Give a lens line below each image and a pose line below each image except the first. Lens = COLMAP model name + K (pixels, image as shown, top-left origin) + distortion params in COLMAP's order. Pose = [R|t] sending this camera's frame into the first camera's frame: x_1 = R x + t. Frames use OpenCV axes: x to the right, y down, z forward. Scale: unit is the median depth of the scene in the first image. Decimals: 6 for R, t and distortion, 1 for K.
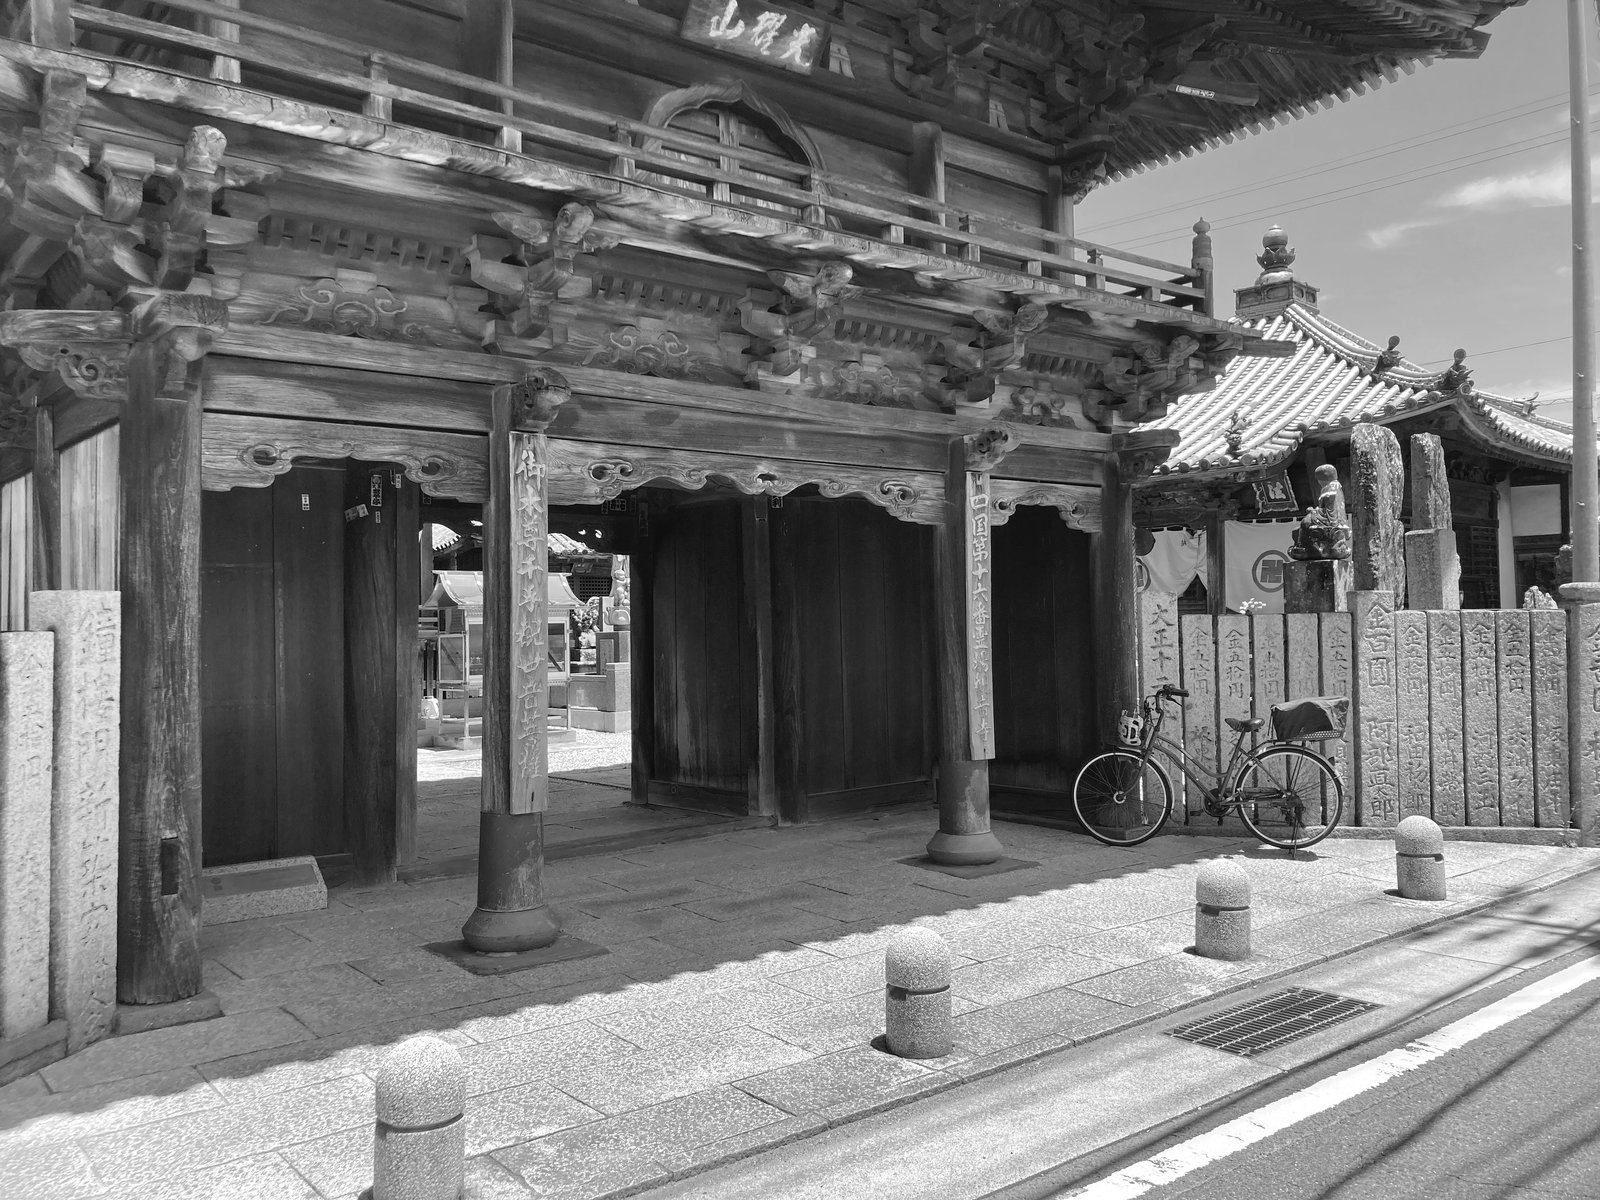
lens RADIAL K [[1333.6, 0, 793.1], [0, 1333.6, 585.9], [0, 0, 1]] dist [0.029098, -0.007425]
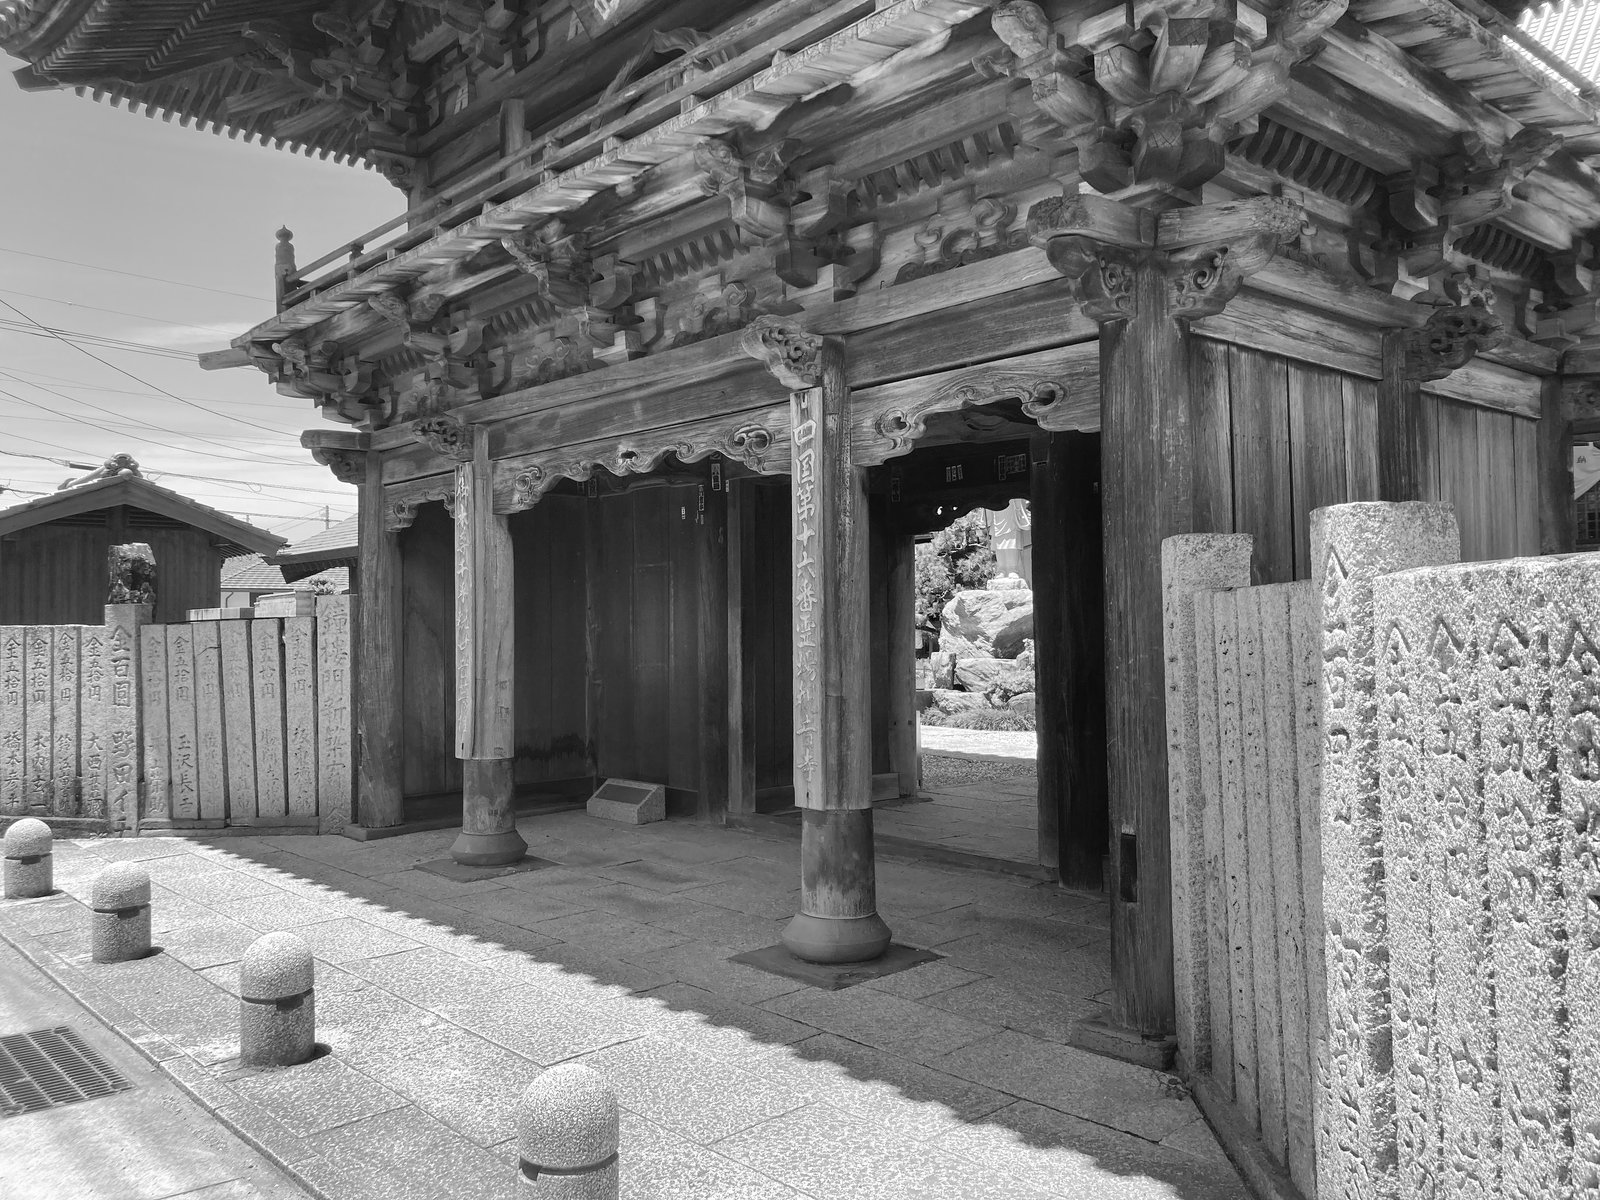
lens RADIAL K [[1333.6, 0, 793.1], [0, 1333.6, 585.9], [0, 0, 1]] dist [0.029098, -0.007425]
pose [[0.014212, -0.009745, -0.999852, 0.936318], [0.044401, 0.998972, -0.009105, 0.024756], [0.998913, -0.044265, 0.014630, 1.112513]]
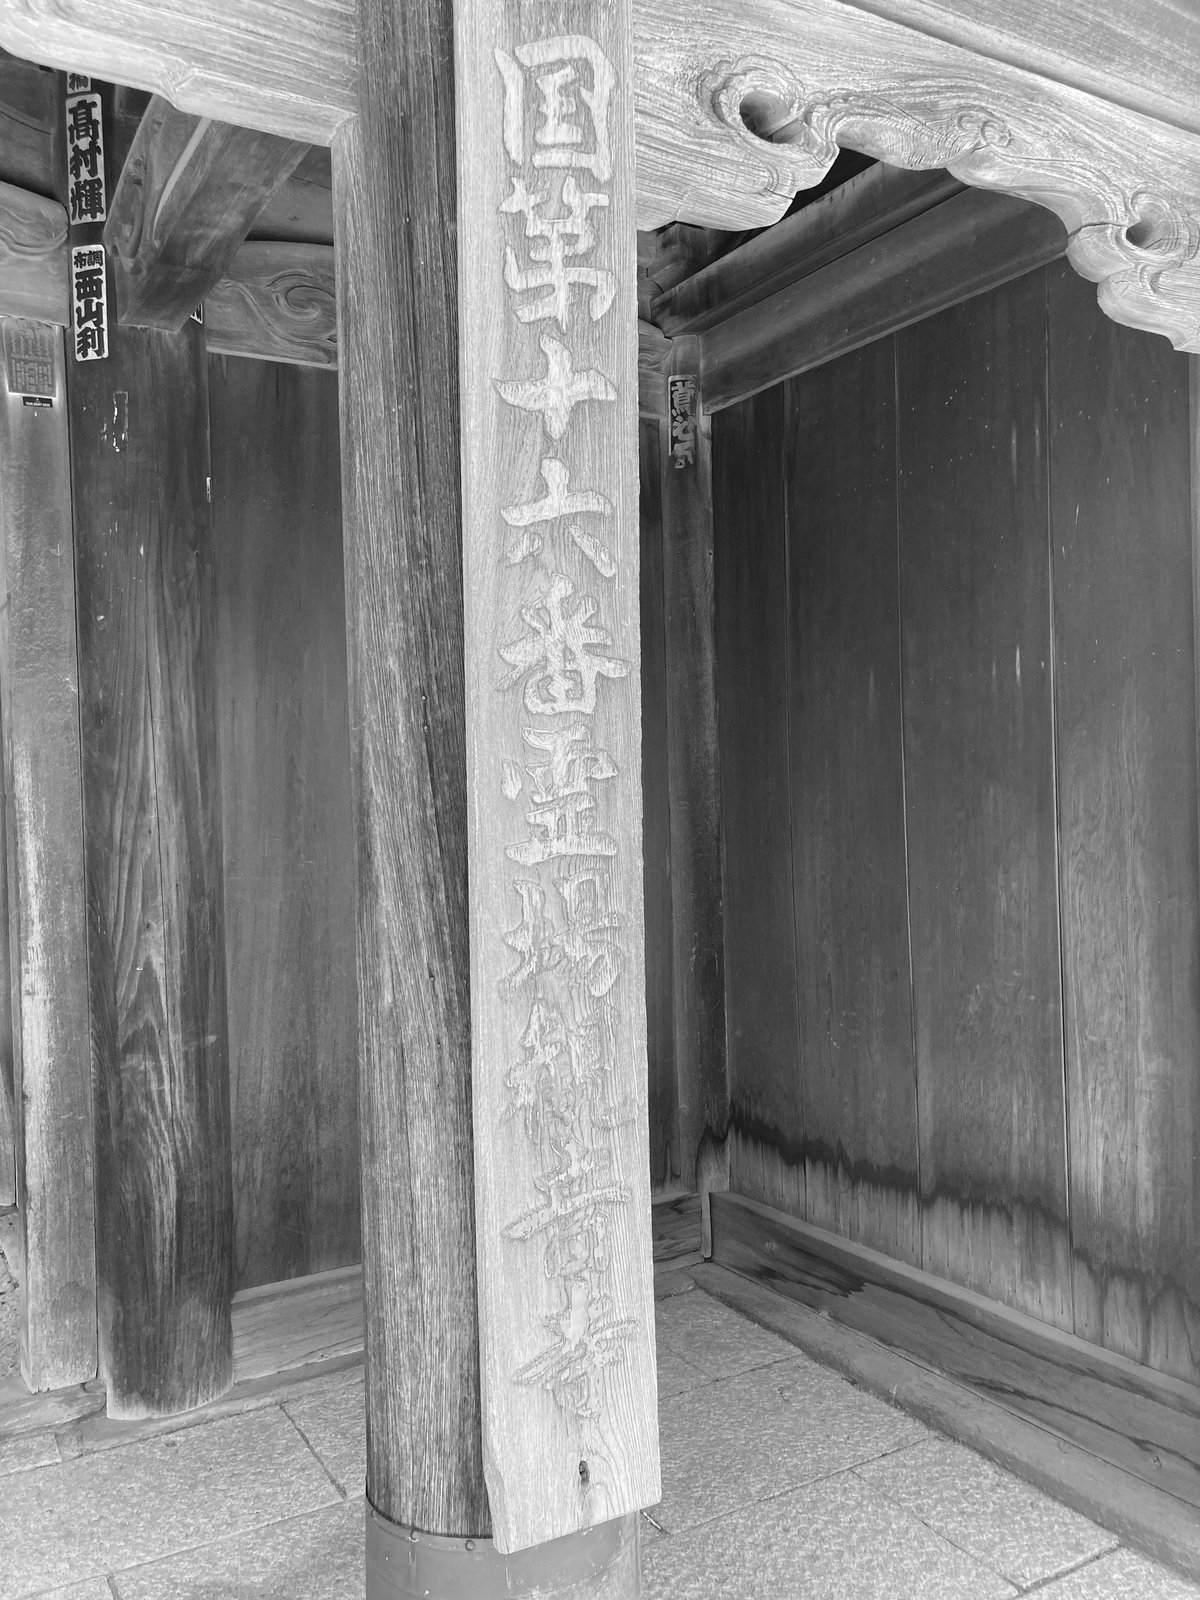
lens RADIAL K [[1293.4, 0, 600.0], [0, 1293.4, 800.0], [0, 0, 1]] dist [0.046741, -0.075856]
pose [[0.987657, -0.011259, -0.156227, 0.191867], [0.019023, 0.998652, 0.048293, 0.036243], [0.155472, -0.050669, 0.986540, 0.952454]]
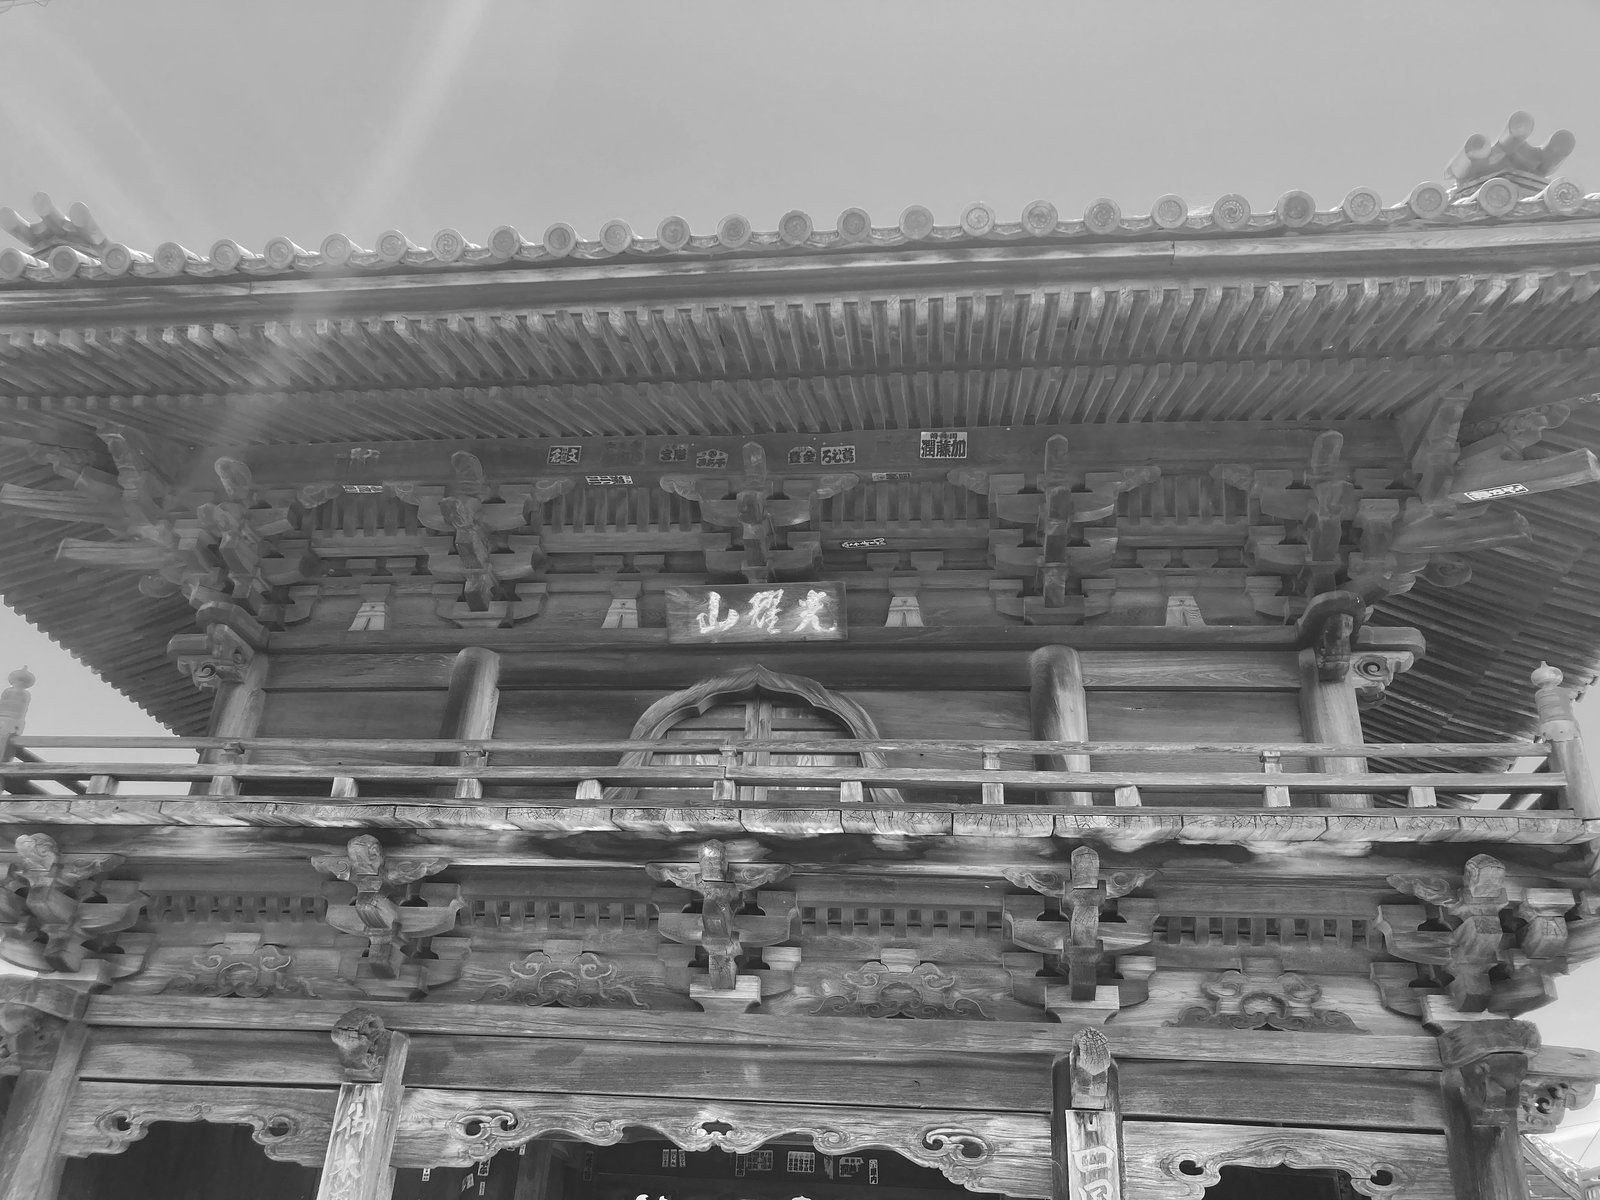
lens RADIAL K [[1333.6, 0, 793.1], [0, 1333.6, 585.9], [0, 0, 1]] dist [0.029098, -0.007425]
pose [[0.692629, -0.299197, -0.656312, 0.624161], [-0.042141, 0.891570, -0.450918, -0.012787], [0.720062, 0.339977, 0.604919, 0.460116]]
